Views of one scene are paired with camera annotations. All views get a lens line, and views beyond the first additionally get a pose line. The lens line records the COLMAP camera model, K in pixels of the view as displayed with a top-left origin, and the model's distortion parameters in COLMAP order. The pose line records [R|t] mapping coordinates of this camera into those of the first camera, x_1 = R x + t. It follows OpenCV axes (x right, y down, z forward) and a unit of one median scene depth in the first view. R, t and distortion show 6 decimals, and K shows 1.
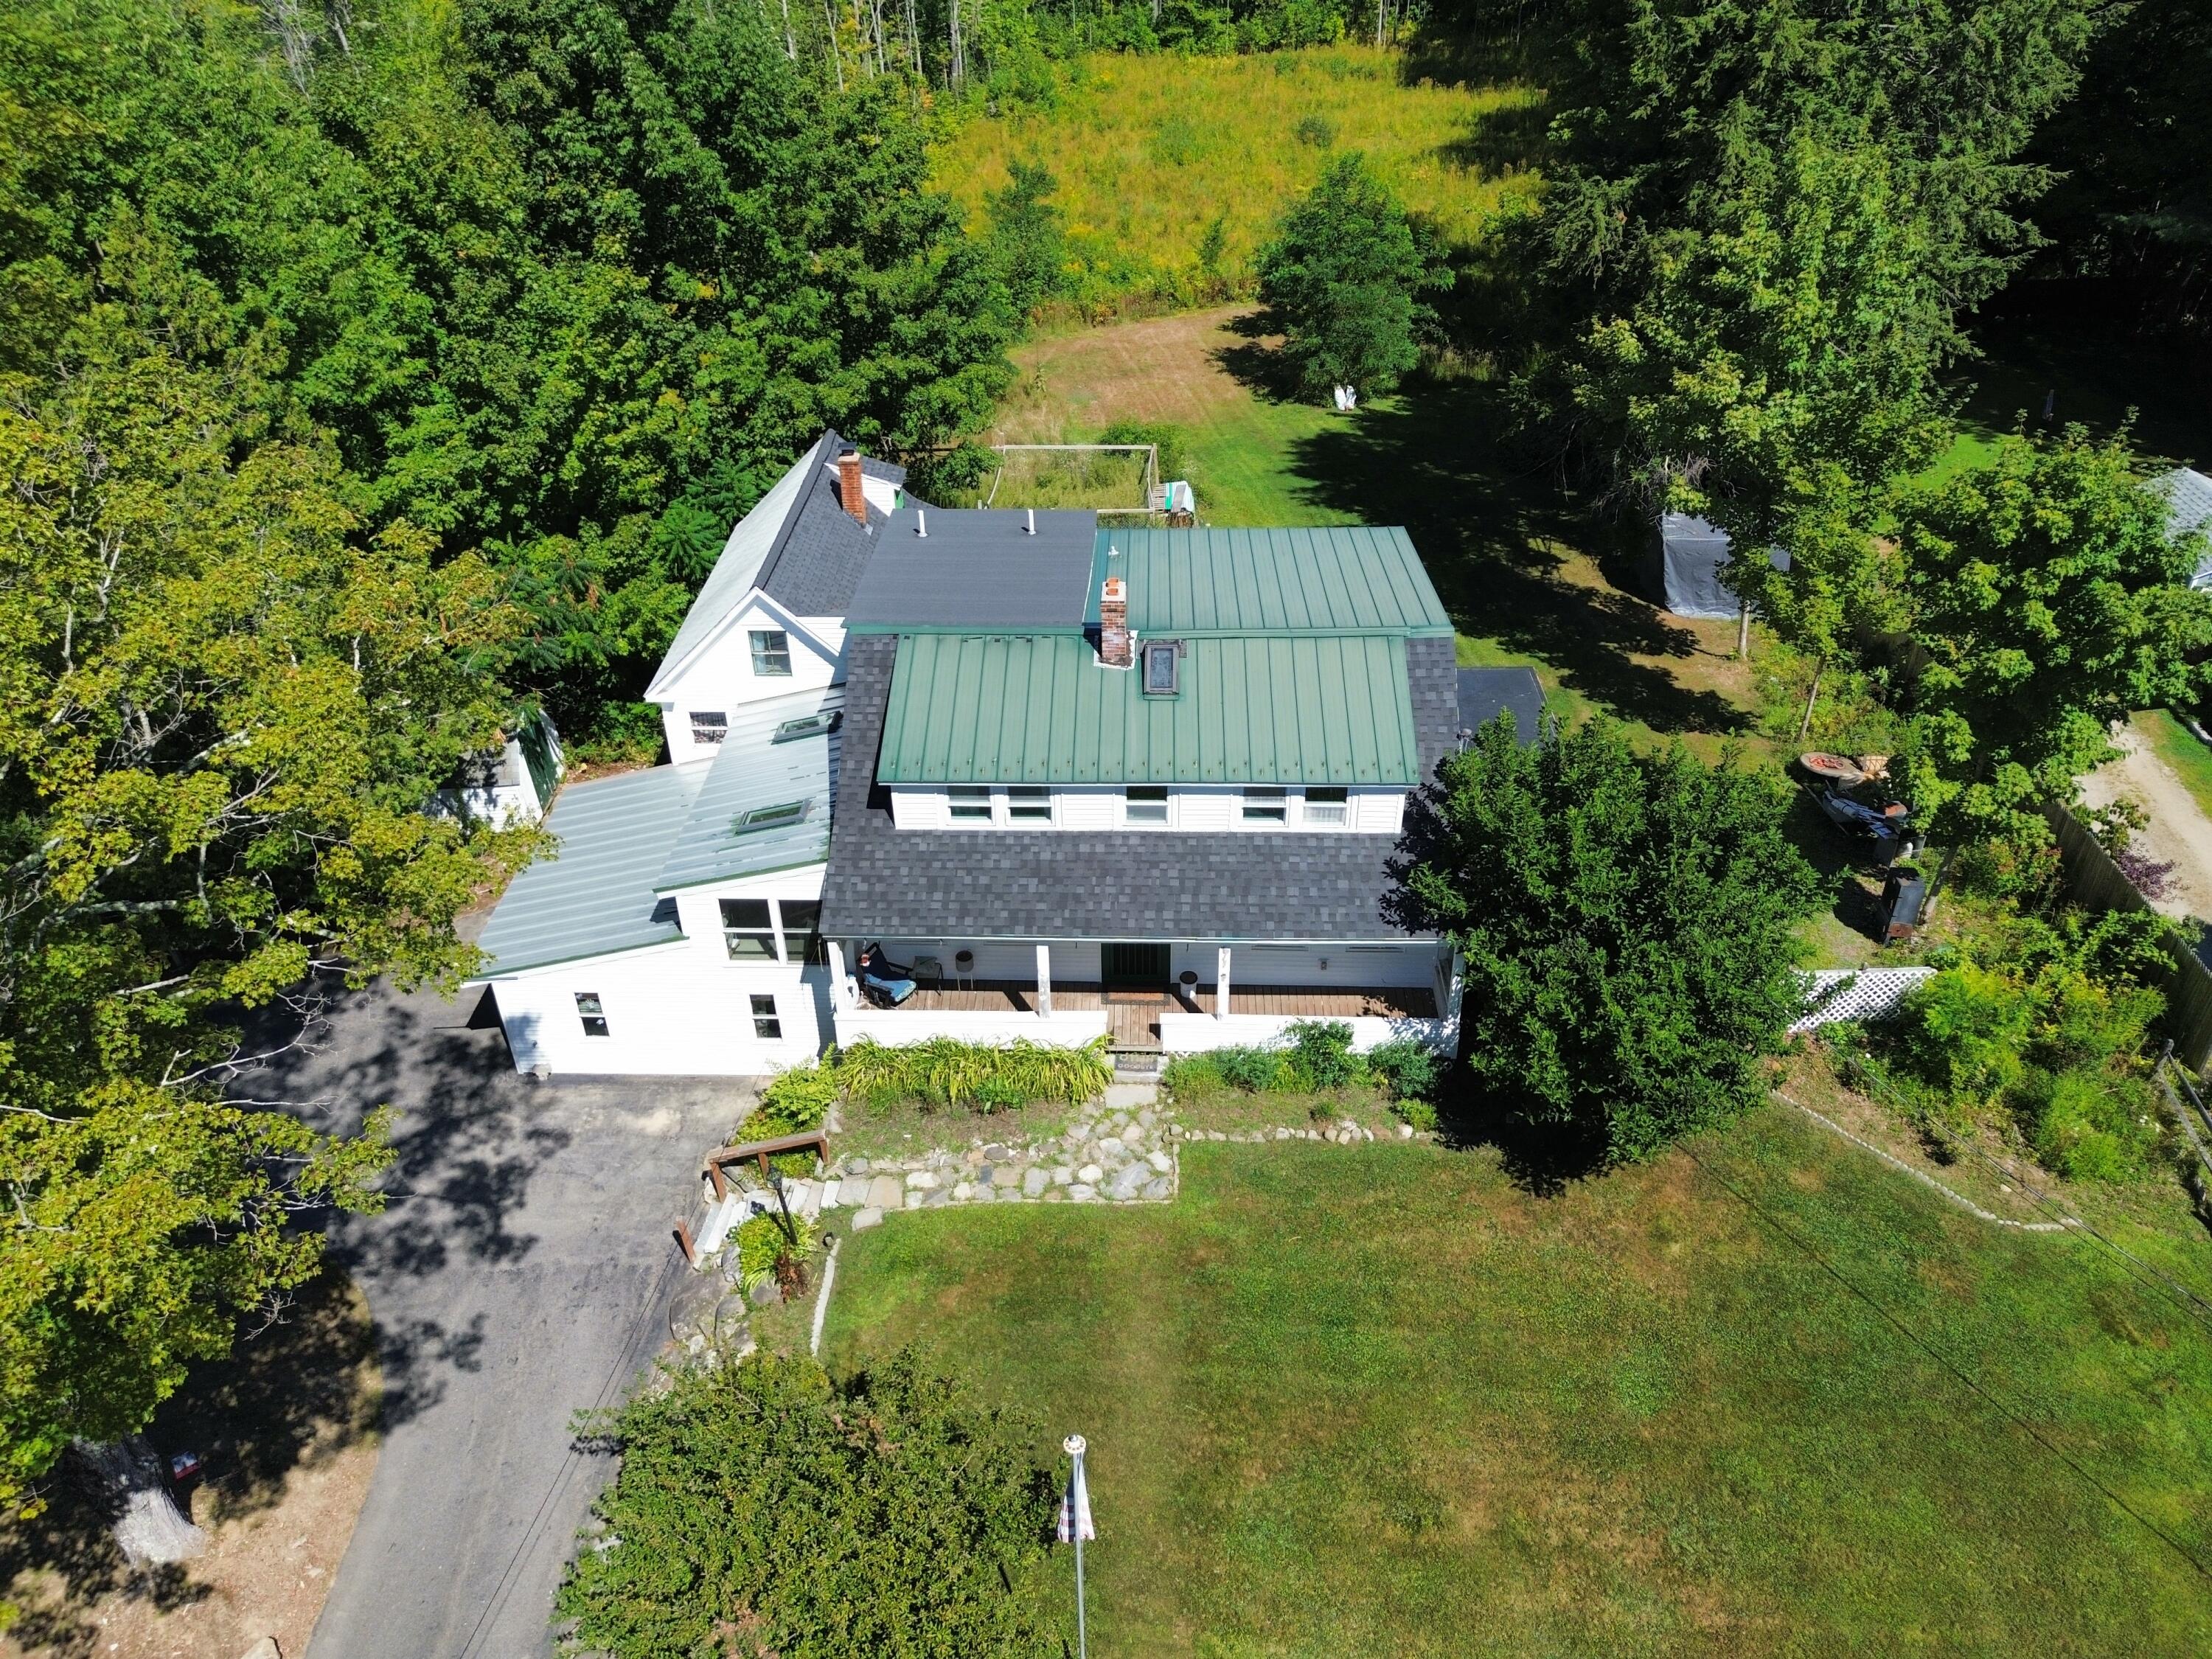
lens RADIAL K [[1555.5, 0, 1112.5], [0, 1555.5, 812.6], [0, 0, 1]] dist [0.074748, -0.058442]
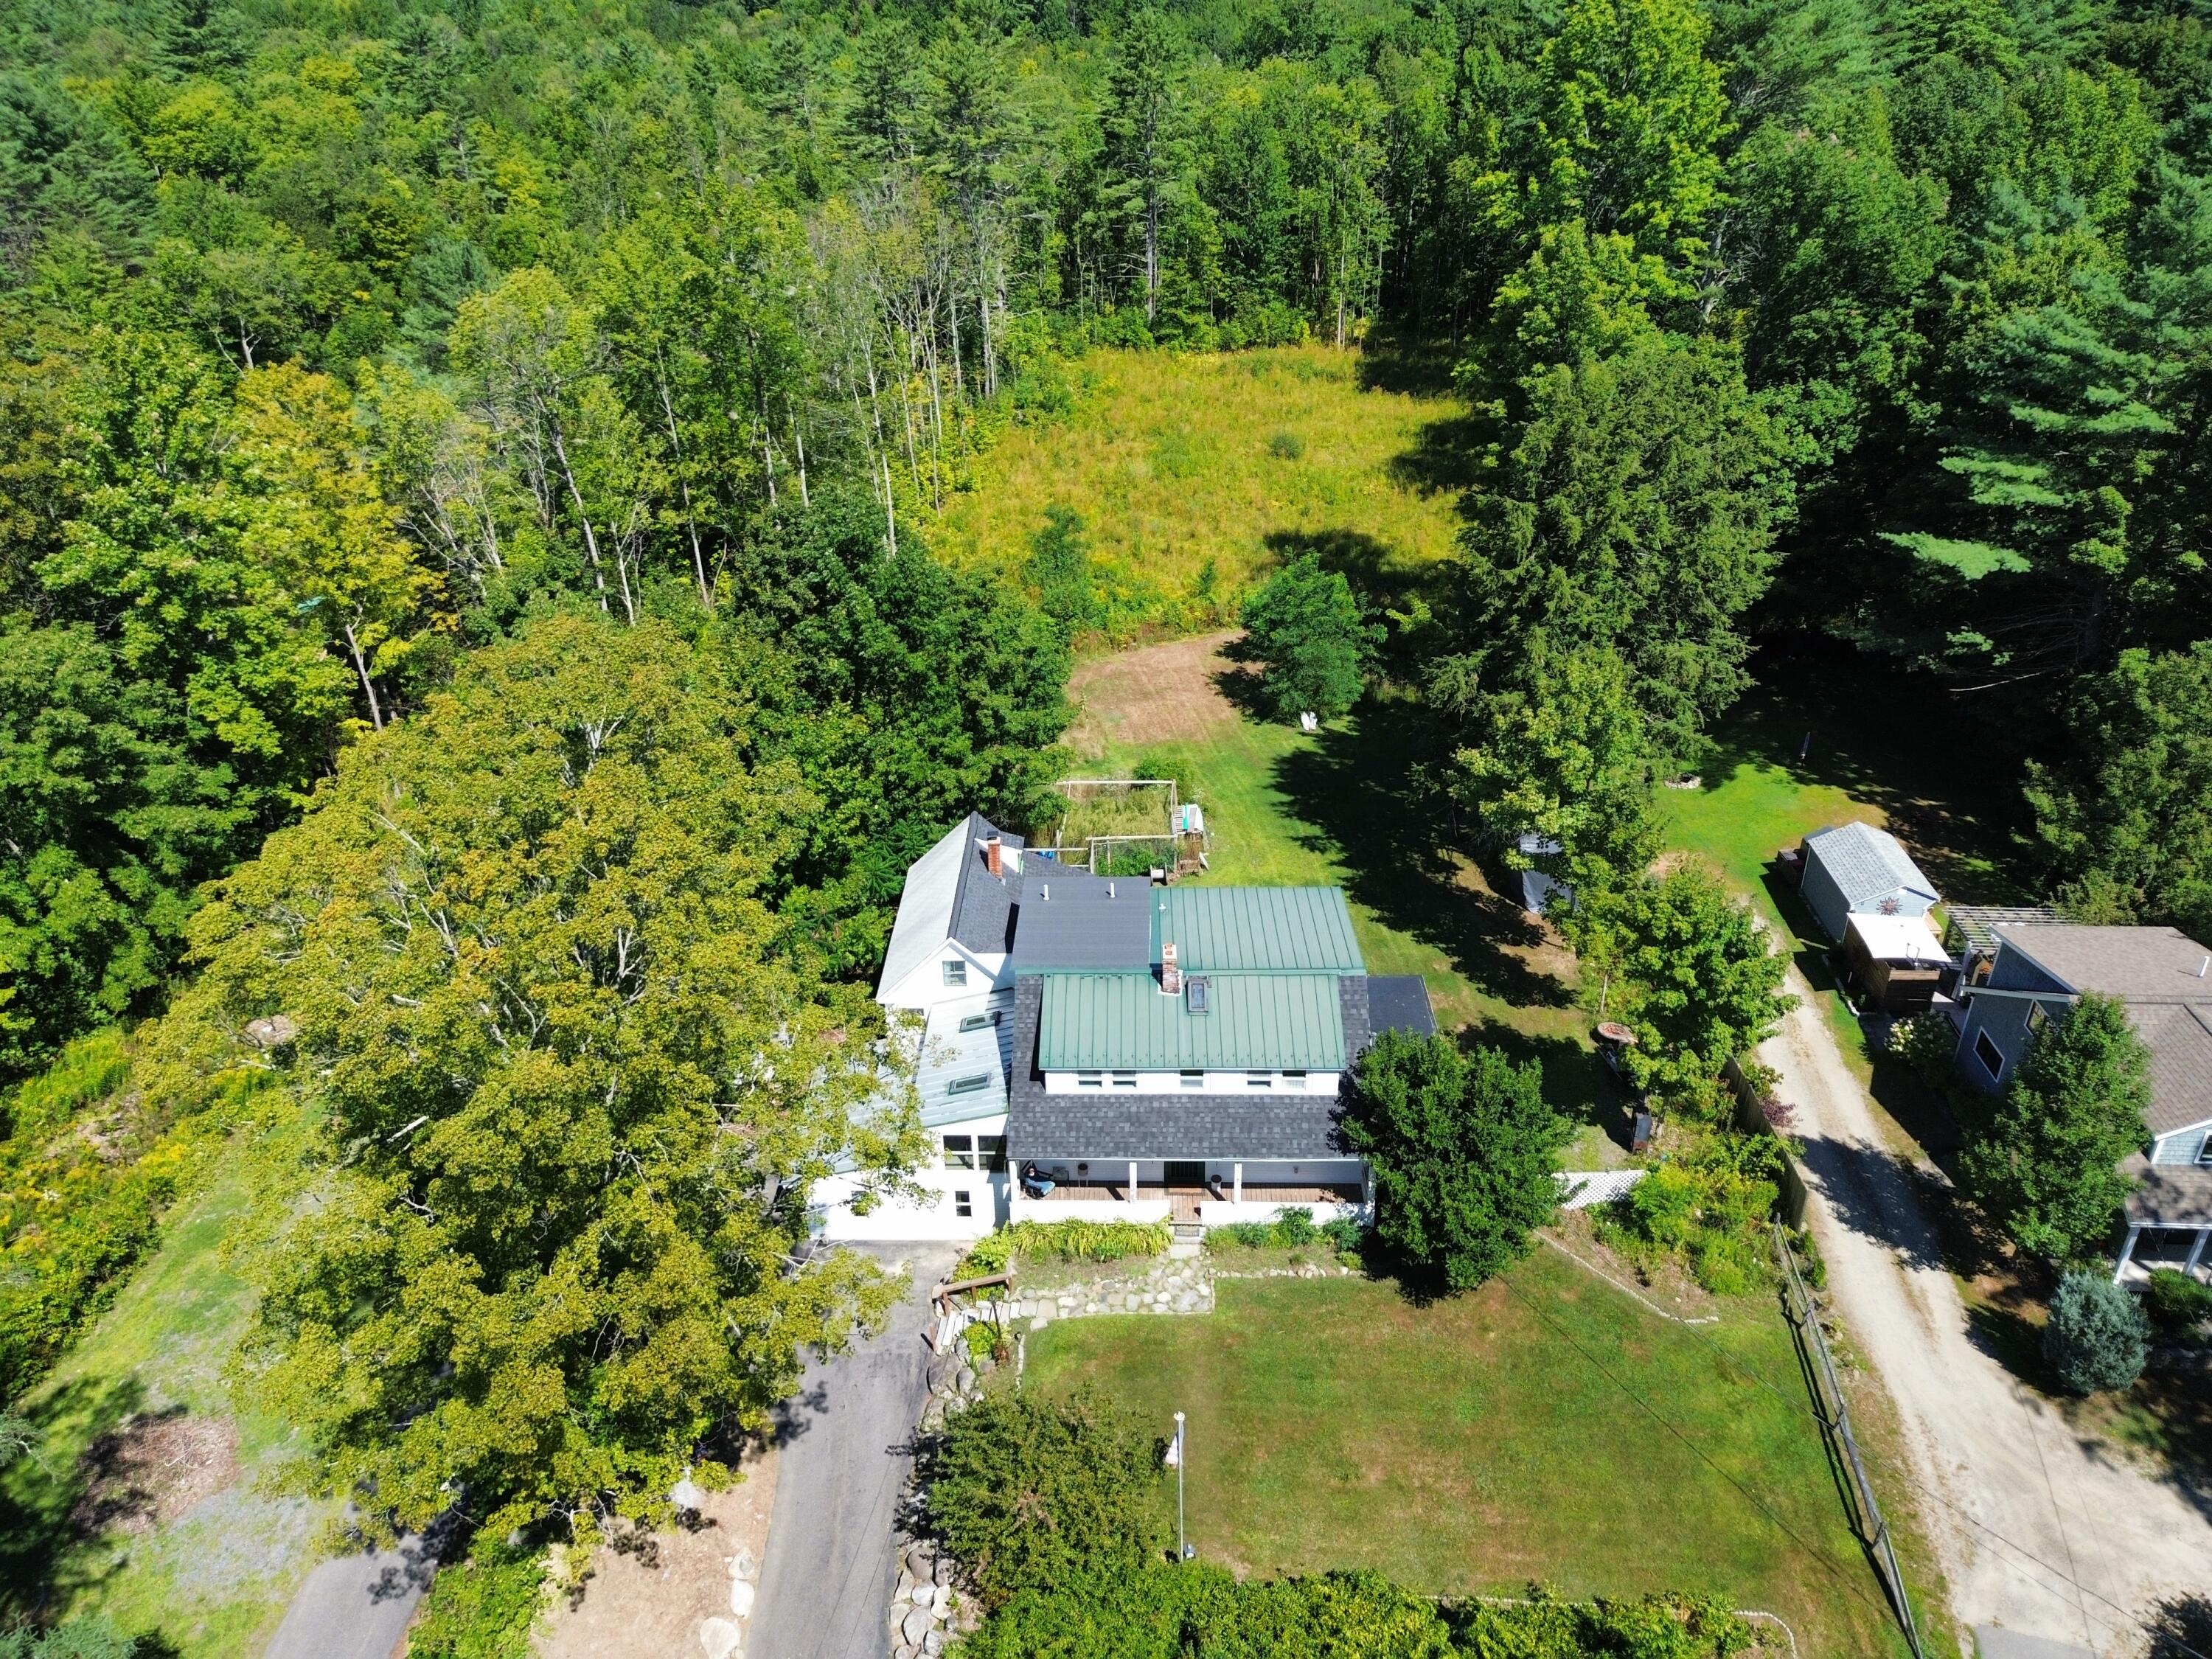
lens RADIAL K [[1555.5, 0, 1104.2], [0, 1555.5, 816.3], [0, 0, 1]] dist [0.074748, -0.058442]
pose [[0.999954, -0.009224, 0.002745, -0.077541], [0.009432, 0.995994, -0.088918, -0.143352], [-0.001914, 0.088940, 0.996035, -0.761190]]
